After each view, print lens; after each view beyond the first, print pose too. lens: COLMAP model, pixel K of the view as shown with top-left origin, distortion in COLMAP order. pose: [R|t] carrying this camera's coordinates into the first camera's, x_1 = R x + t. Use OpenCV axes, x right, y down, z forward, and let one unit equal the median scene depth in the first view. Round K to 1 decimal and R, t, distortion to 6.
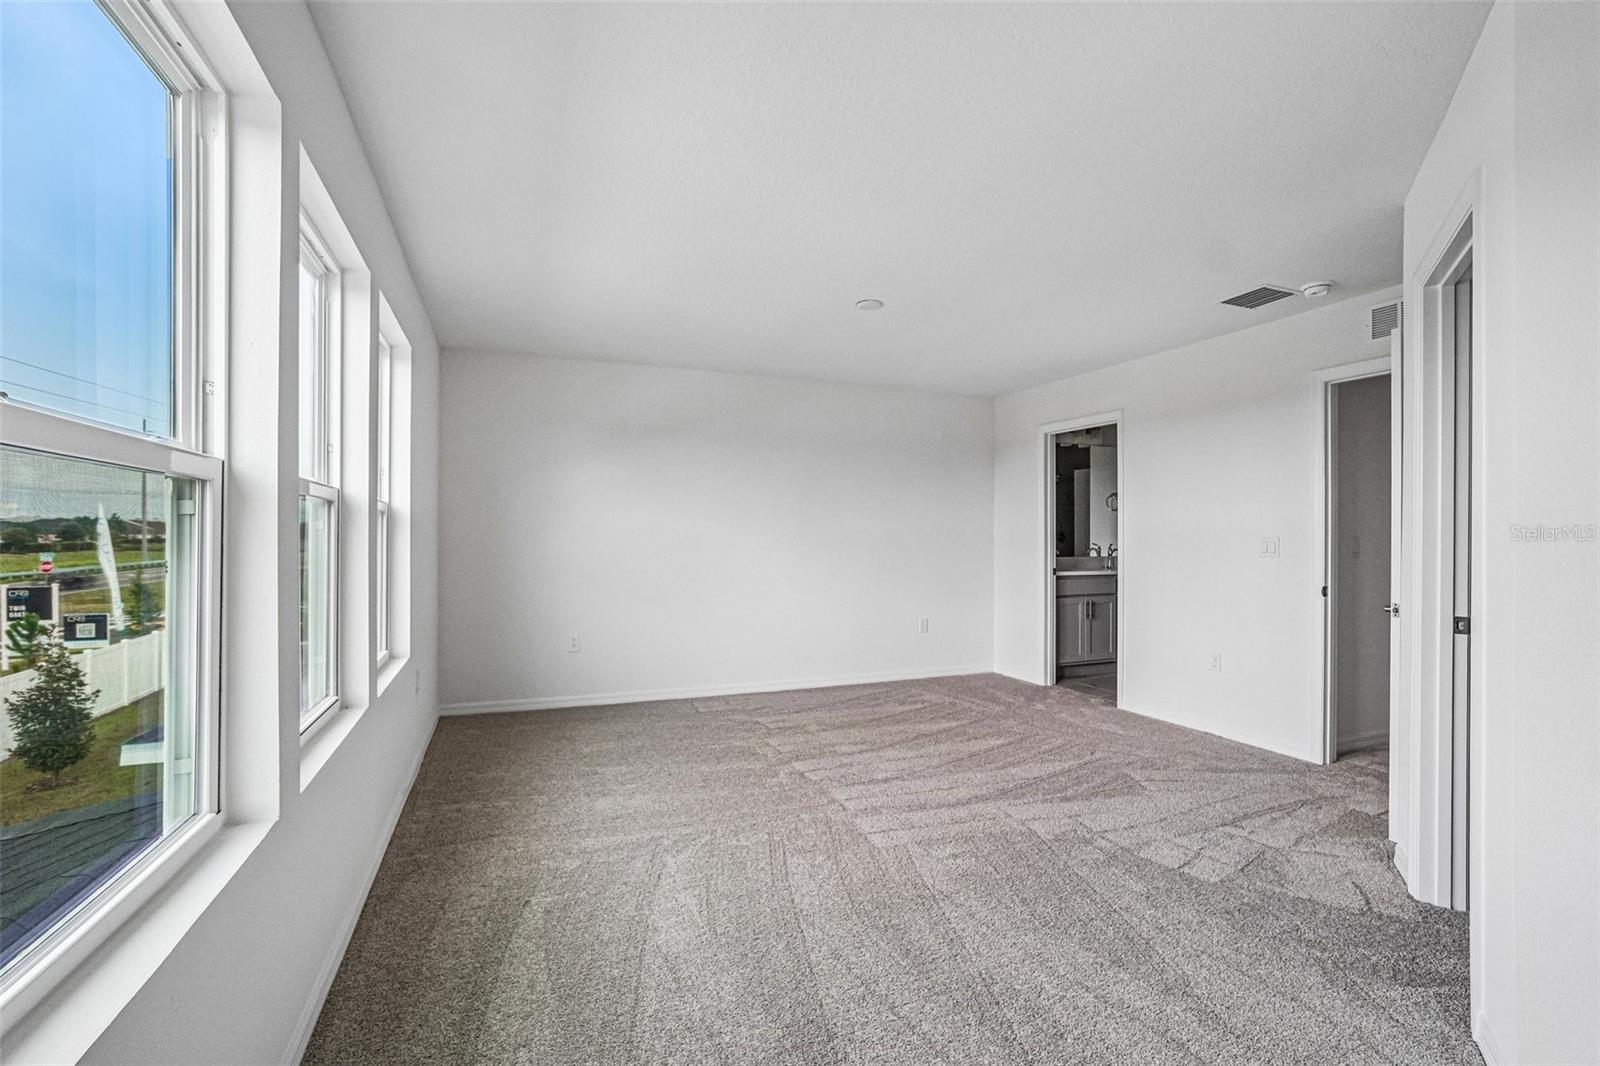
lens RADIAL K [[704.4, 0, 804.7], [0, 704.4, 556.4], [0, 0, 1]] dist [-0.064440, 0.021310]
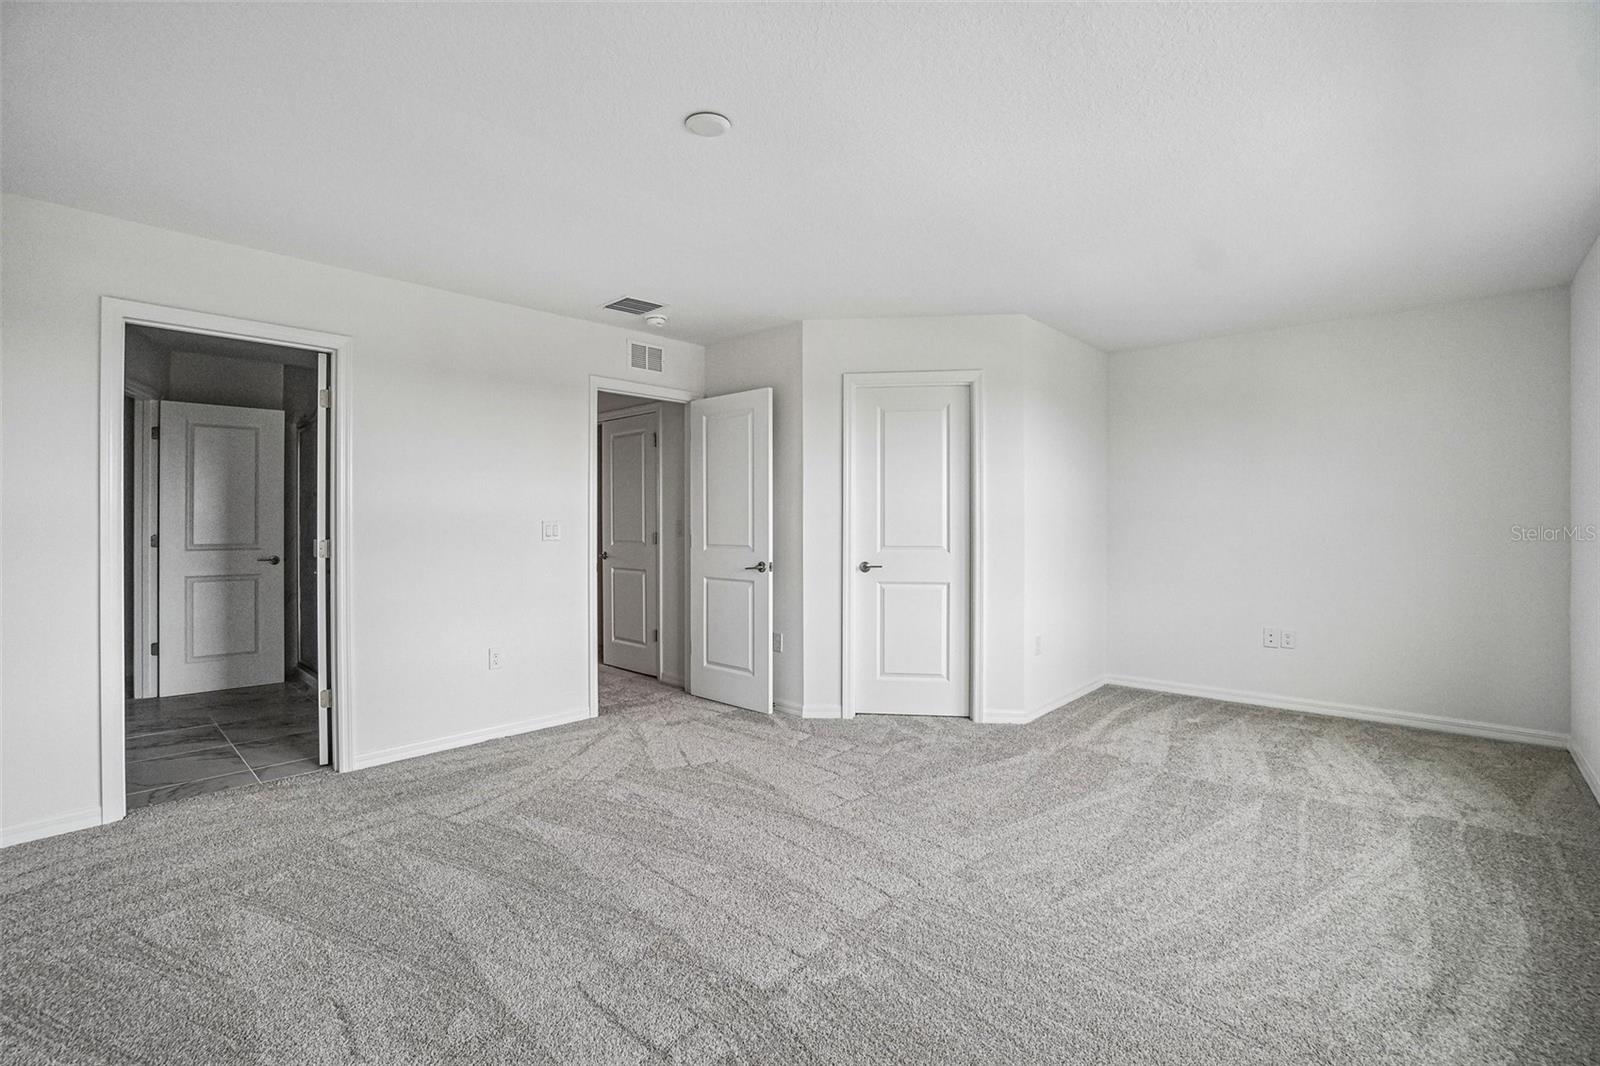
lens RADIAL K [[704.4, 0, 804.7], [0, 704.4, 556.4], [0, 0, 1]] dist [-0.064440, 0.021310]
pose [[-0.424549, -0.047310, 0.904168, -0.359588], [0.011919, 0.998255, 0.057830, -0.026205], [-0.905327, 0.035329, -0.423244, 0.907472]]
